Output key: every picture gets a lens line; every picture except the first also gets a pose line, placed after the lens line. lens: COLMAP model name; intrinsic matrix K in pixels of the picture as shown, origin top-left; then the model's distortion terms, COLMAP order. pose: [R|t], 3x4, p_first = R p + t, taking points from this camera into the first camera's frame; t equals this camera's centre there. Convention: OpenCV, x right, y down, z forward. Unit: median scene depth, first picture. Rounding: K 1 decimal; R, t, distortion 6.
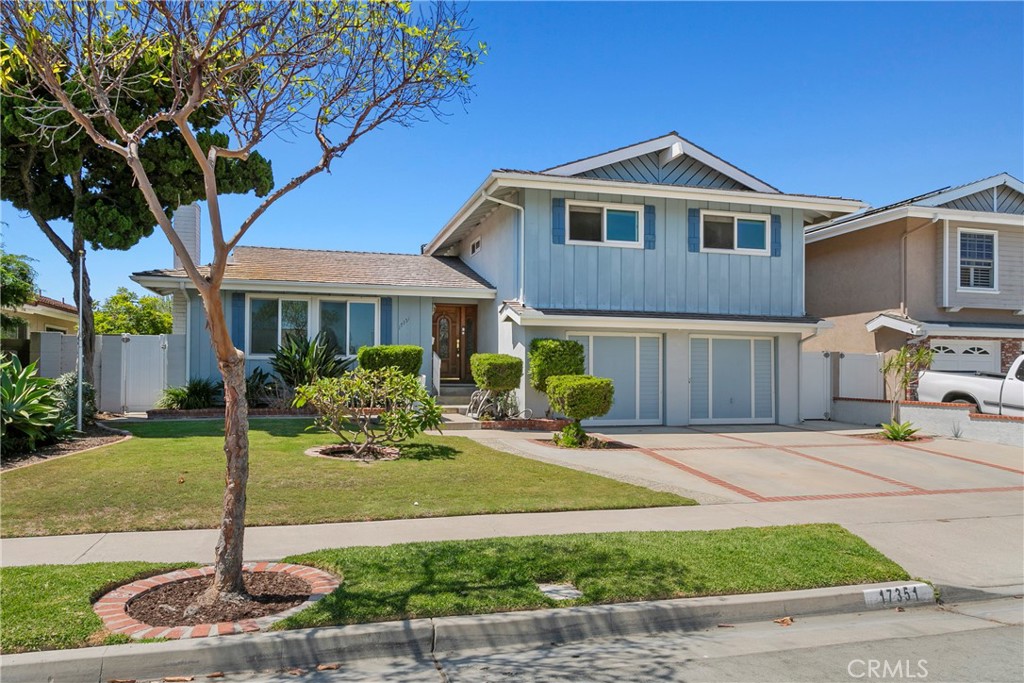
lens RADIAL K [[691.1, 0, 508.2], [0, 691.1, 354.4], [0, 0, 1]] dist [-0.002014, 0.003382]
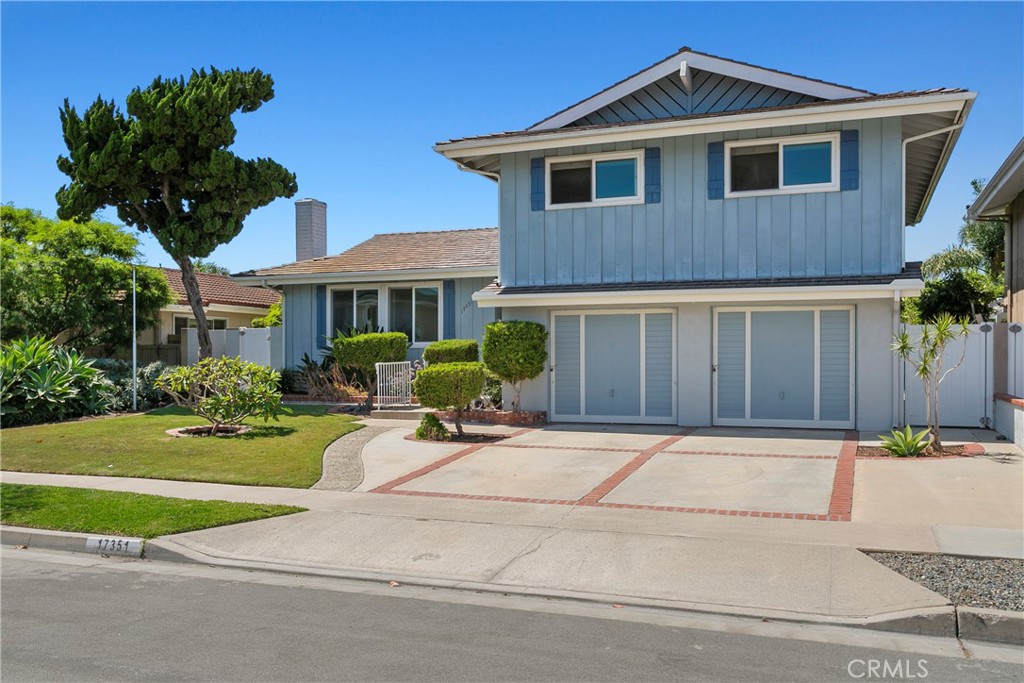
lens RADIAL K [[928.8, 0, 512.0], [0, 928.8, 341.5], [0, 0, 1]] dist [0.005776, 0.002671]
pose [[0.801931, -0.019629, -0.597095, 0.713134], [0.023281, 0.999728, -0.001599, 0.005020], [0.596963, -0.012619, 0.802169, 0.042972]]
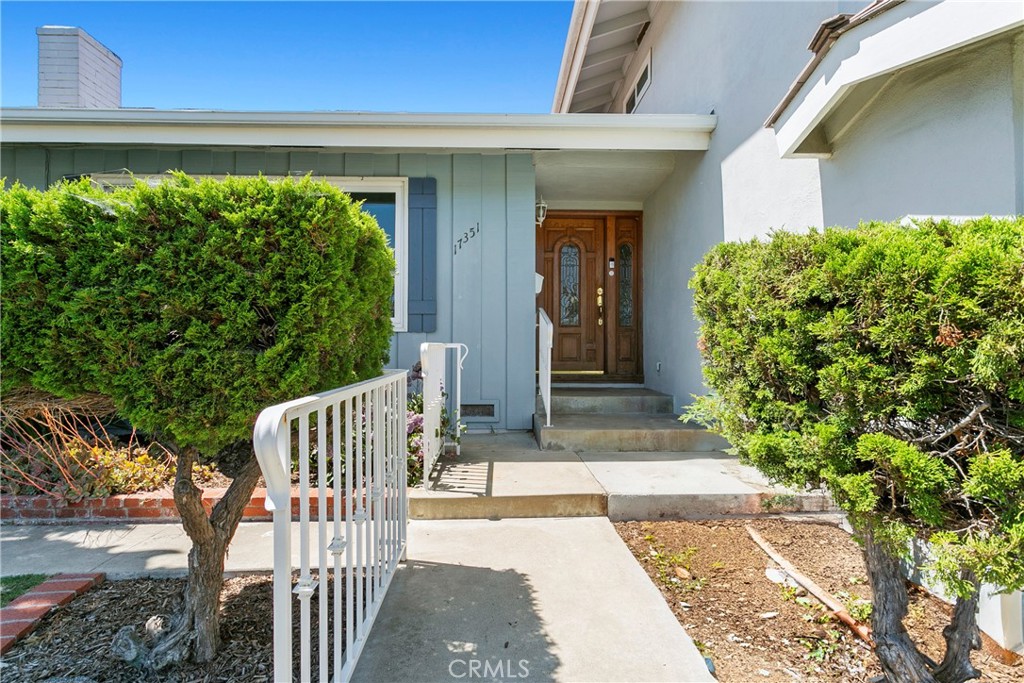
lens RADIAL K [[485.3, 0, 512.0], [0, 485.3, 341.5], [0, 0, 1]] dist [0.001051, 0.000104]
pose [[0.969065, -0.010440, -0.246586, -0.060537], [0.010782, 0.999942, 0.000039, 0.017327], [0.246571, -0.002696, 0.969121, 0.810966]]
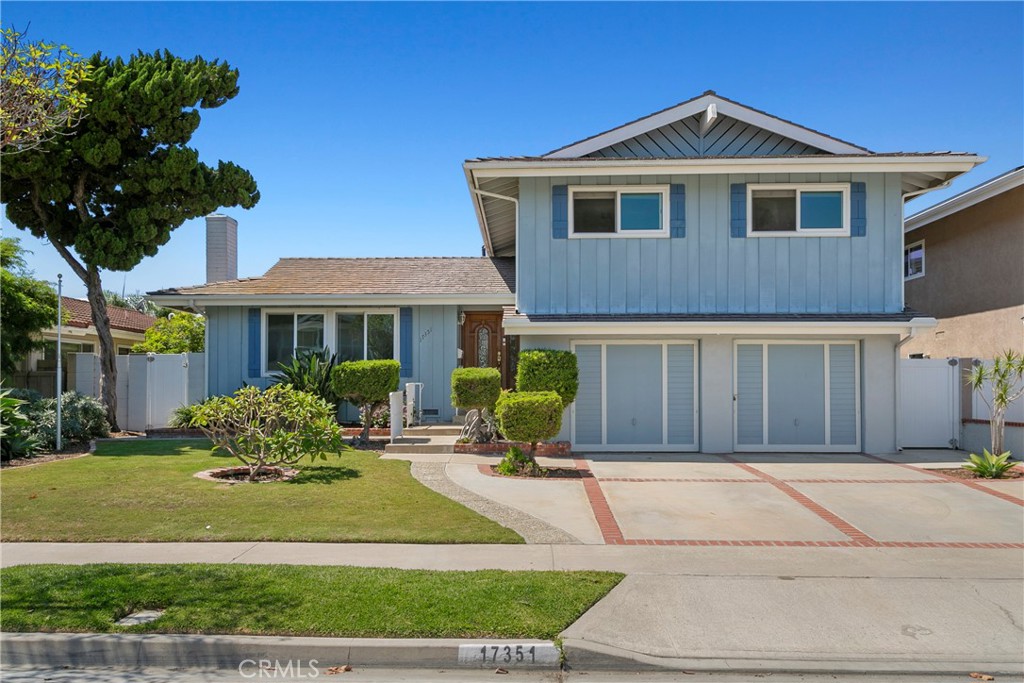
lens RADIAL K [[808.0, 0, 514.0], [0, 808.0, 365.6], [0, 0, 1]] dist [0.006099, 0.004029]
pose [[0.957603, -0.015431, -0.287678, 0.293503], [0.014742, 0.999881, -0.004560, 0.001563], [0.287715, 0.000126, 0.957716, 0.022947]]
